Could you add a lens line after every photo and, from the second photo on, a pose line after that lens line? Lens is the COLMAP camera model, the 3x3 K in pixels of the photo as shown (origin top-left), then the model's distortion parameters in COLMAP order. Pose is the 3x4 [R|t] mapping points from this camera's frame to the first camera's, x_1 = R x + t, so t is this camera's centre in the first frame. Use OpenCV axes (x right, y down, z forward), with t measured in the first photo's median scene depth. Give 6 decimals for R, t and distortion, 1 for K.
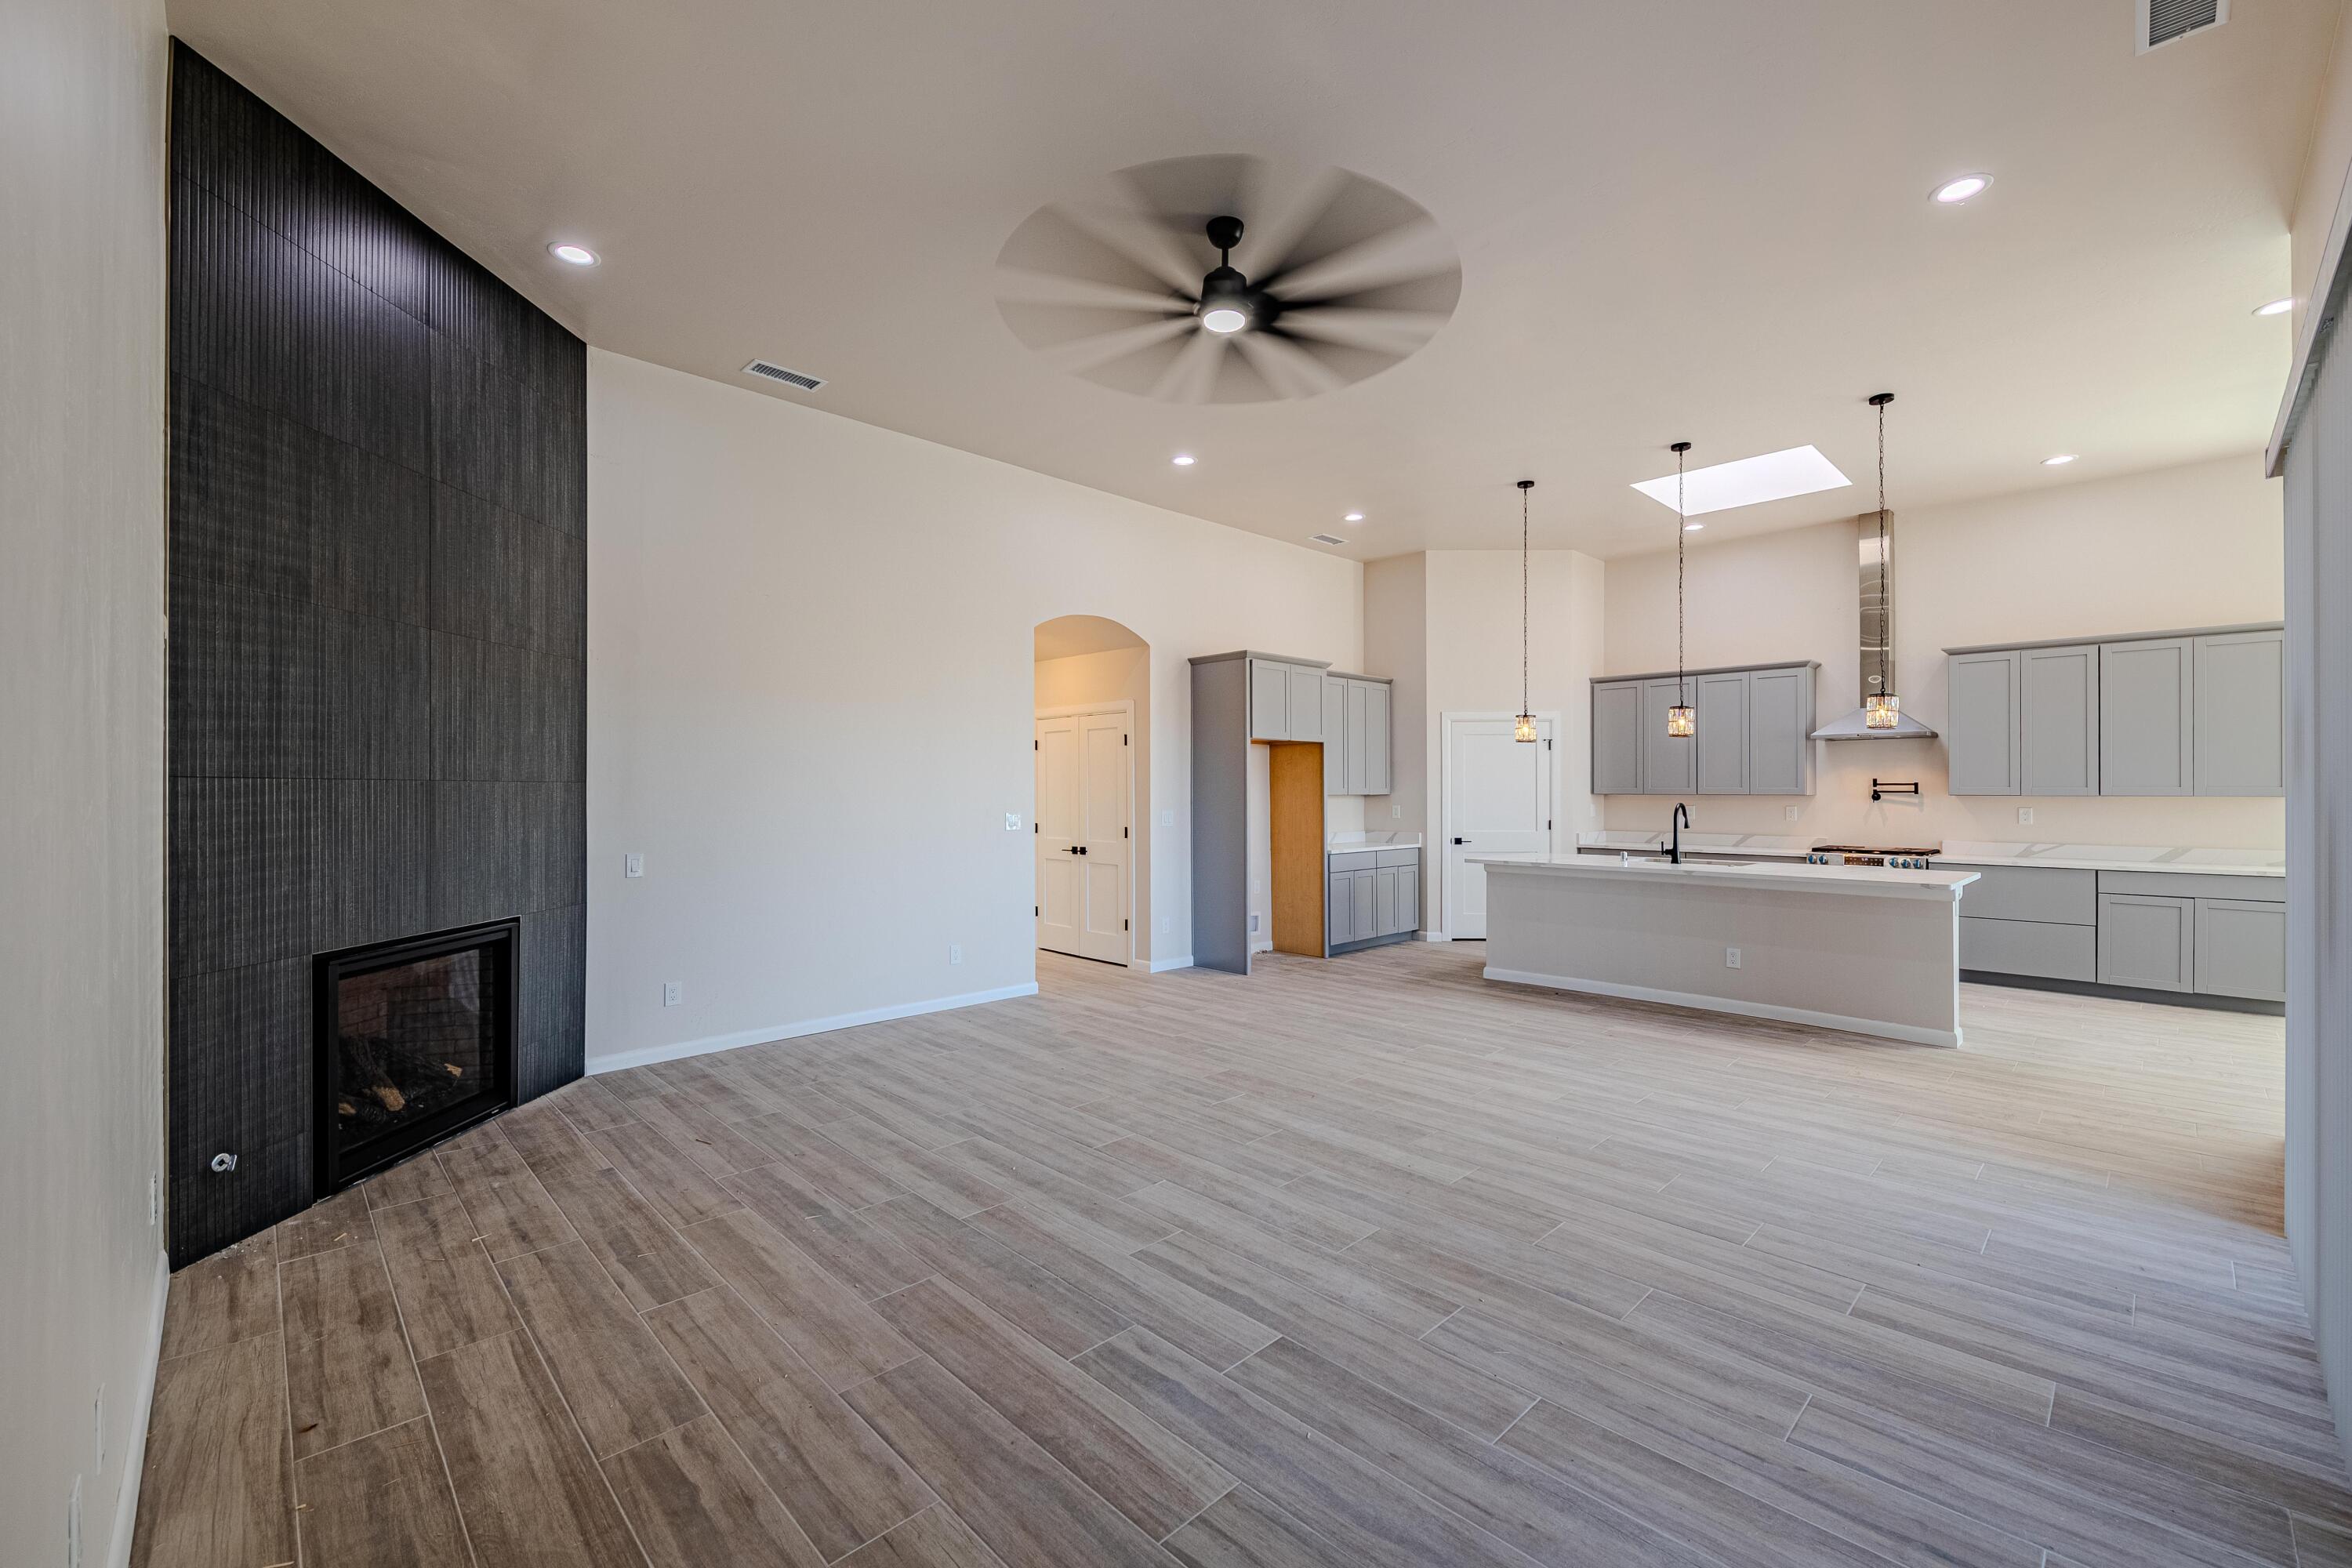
lens RADIAL K [[966.7, 0, 1176.6], [0, 966.7, 792.4], [0, 0, 1]] dist [0.000083, -0.002161]
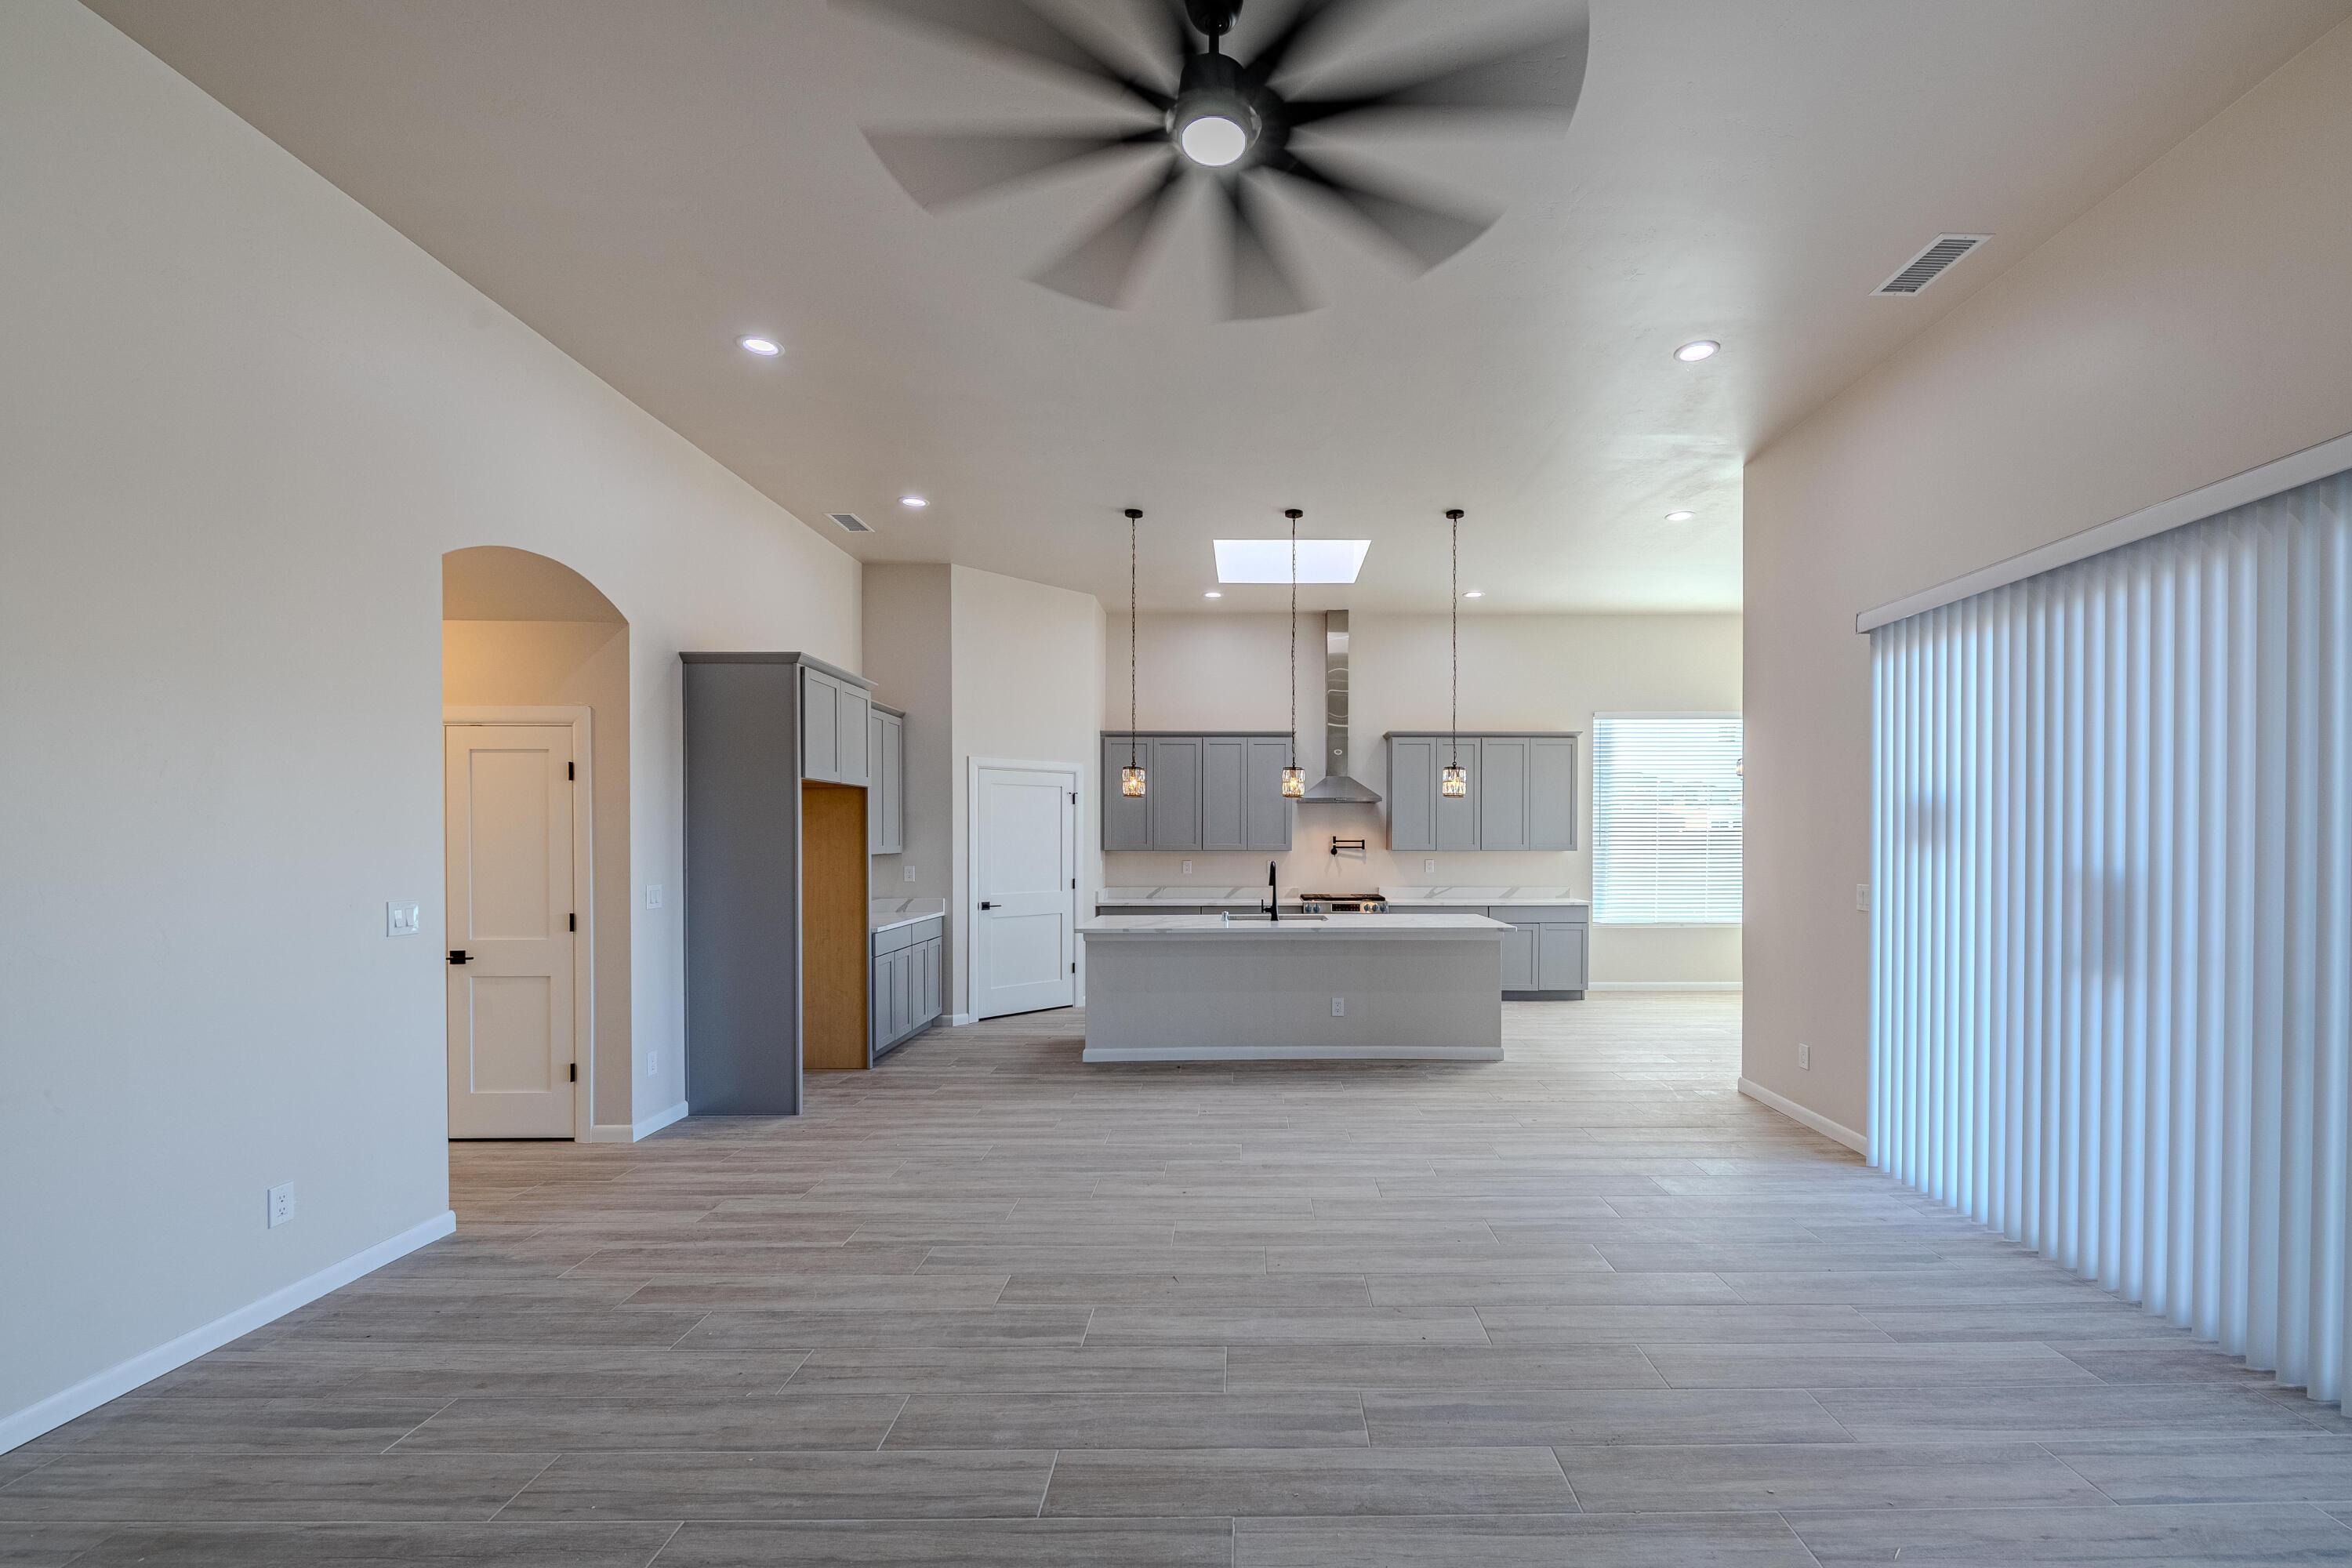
lens RADIAL K [[966.7, 0, 1264.2], [0, 966.7, 843.0], [0, 0, 1]] dist [0.000083, -0.002161]
pose [[0.687117, -0.003284, 0.726539, -0.283639], [0.003064, 0.999994, 0.001623, -0.012112], [-0.726540, 0.001111, 0.687123, 0.375546]]
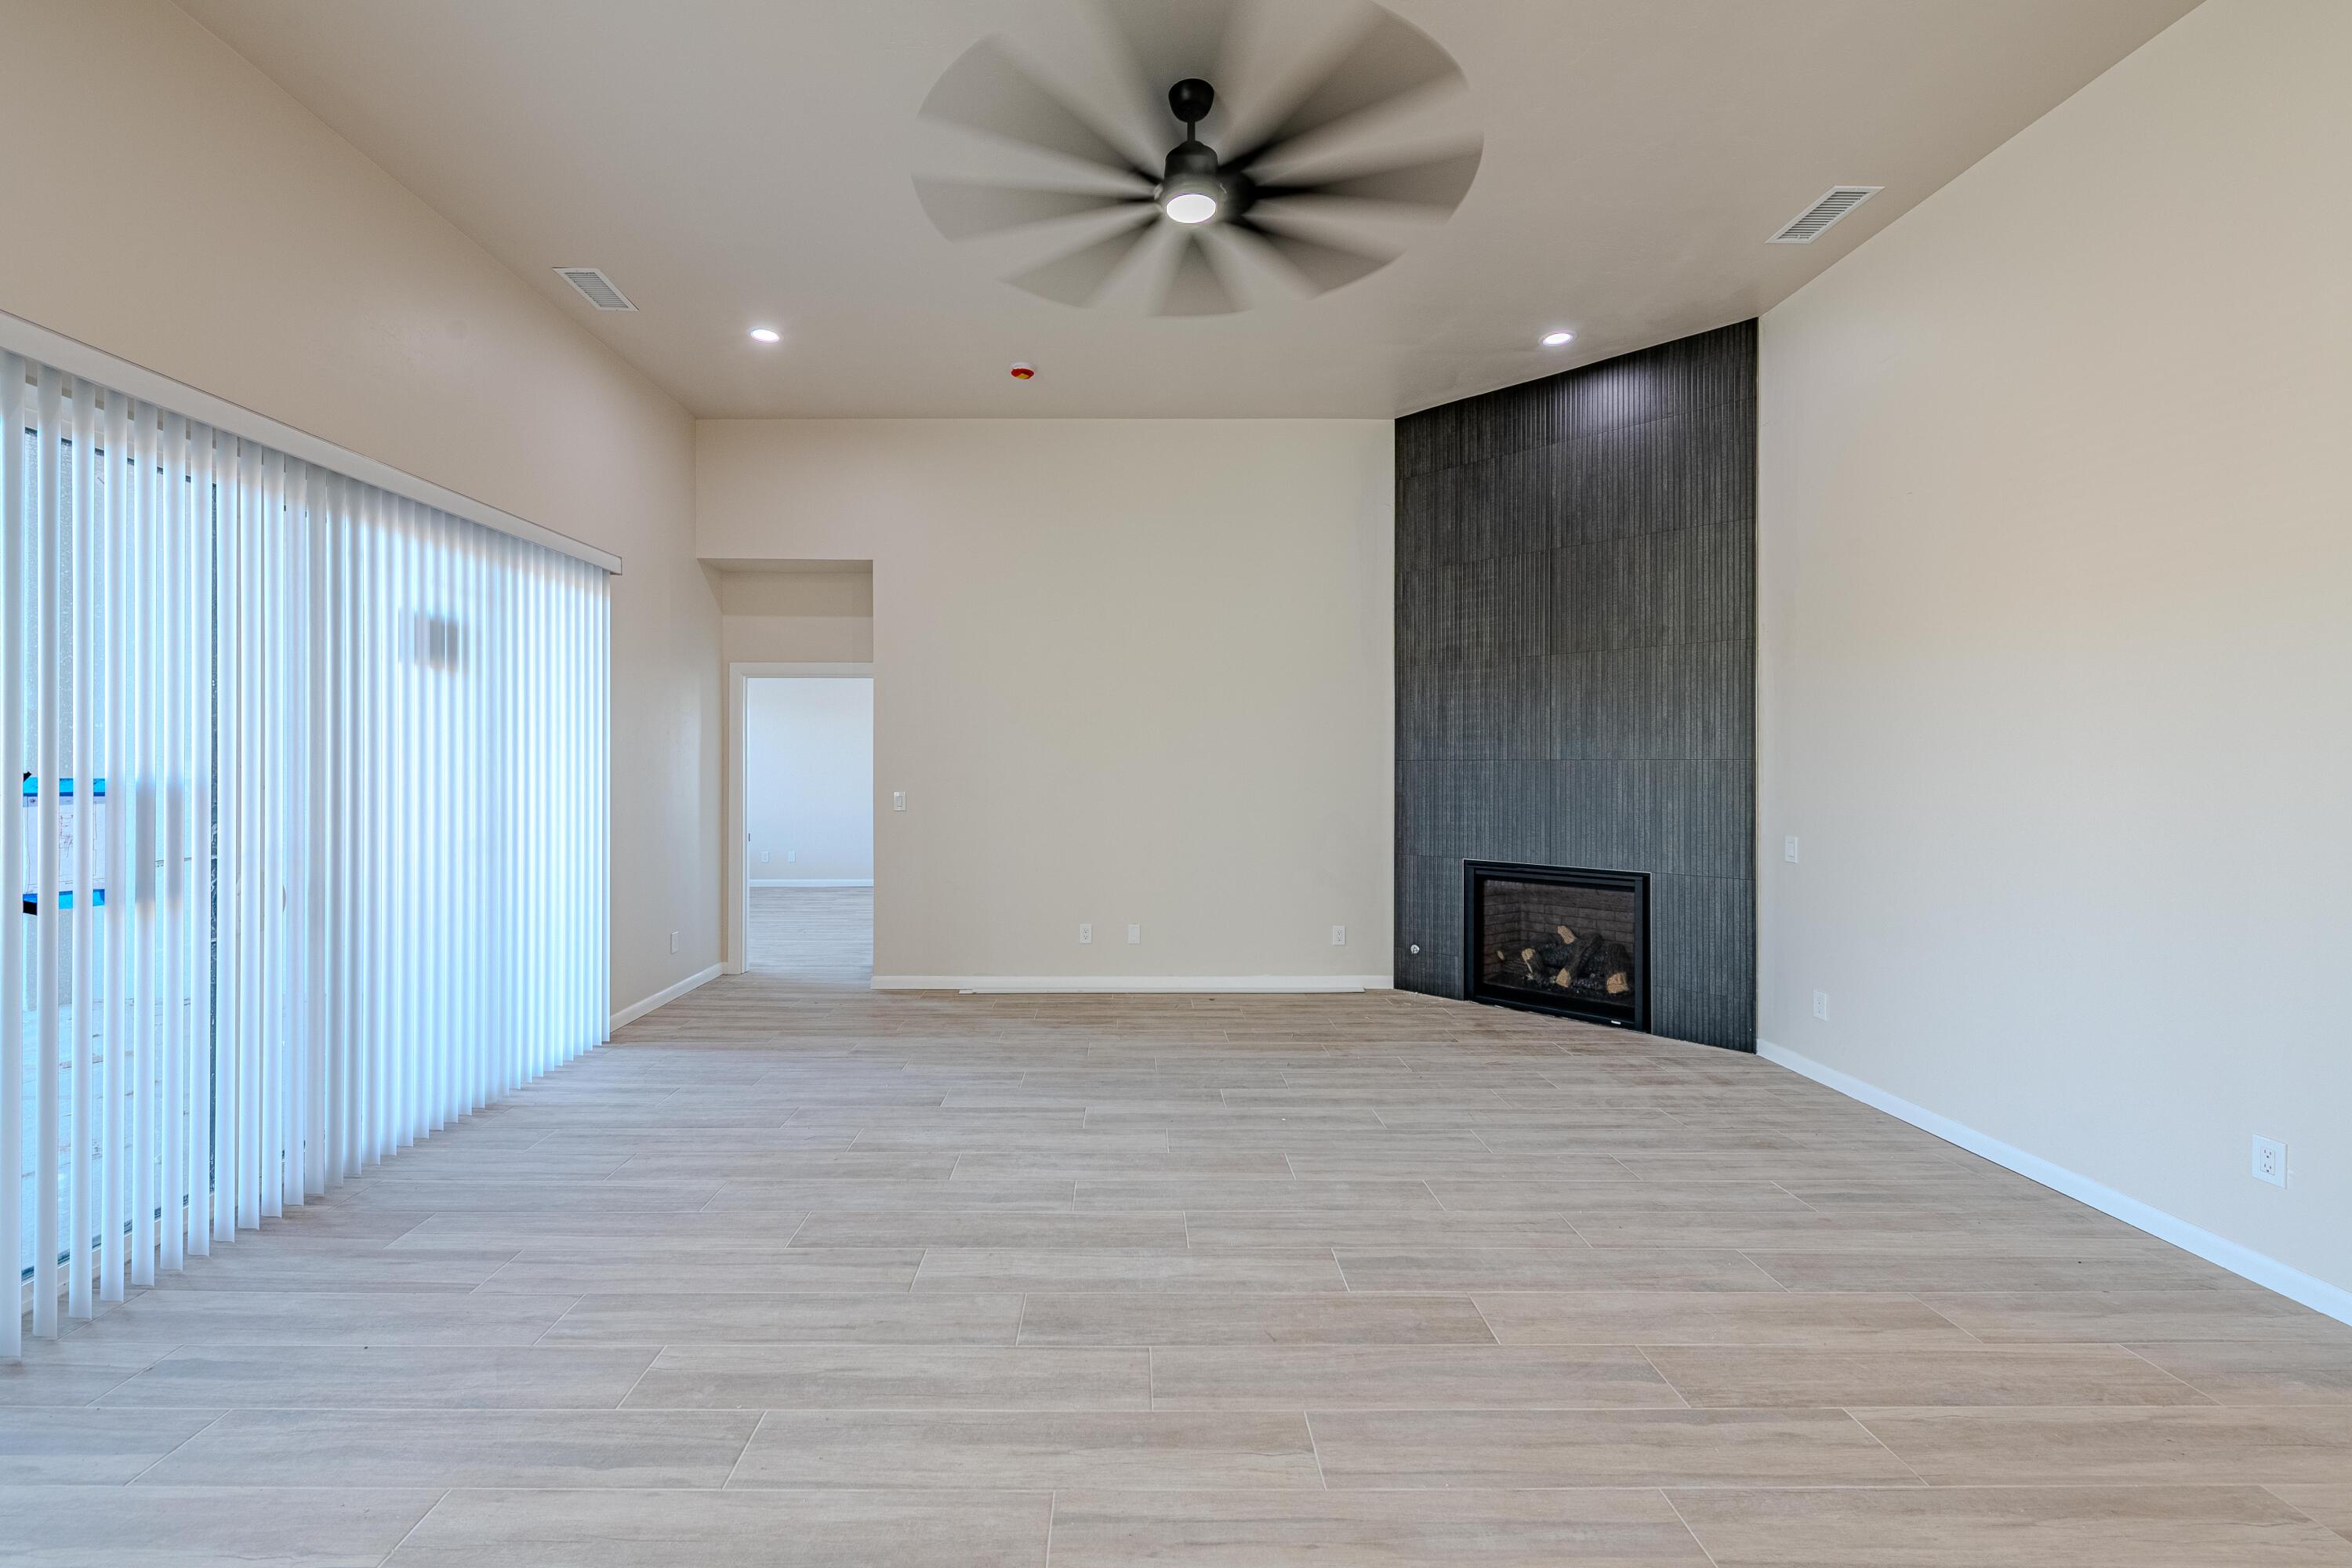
lens RADIAL K [[966.7, 0, 1140.6], [0, 966.7, 757.6], [0, 0, 1]] dist [0.000083, -0.002161]
pose [[-0.693542, -0.003440, -0.720408, 0.486905], [-0.001480, 0.999993, -0.003350, -0.006721], [0.720415, -0.001257, -0.693543, 1.103122]]
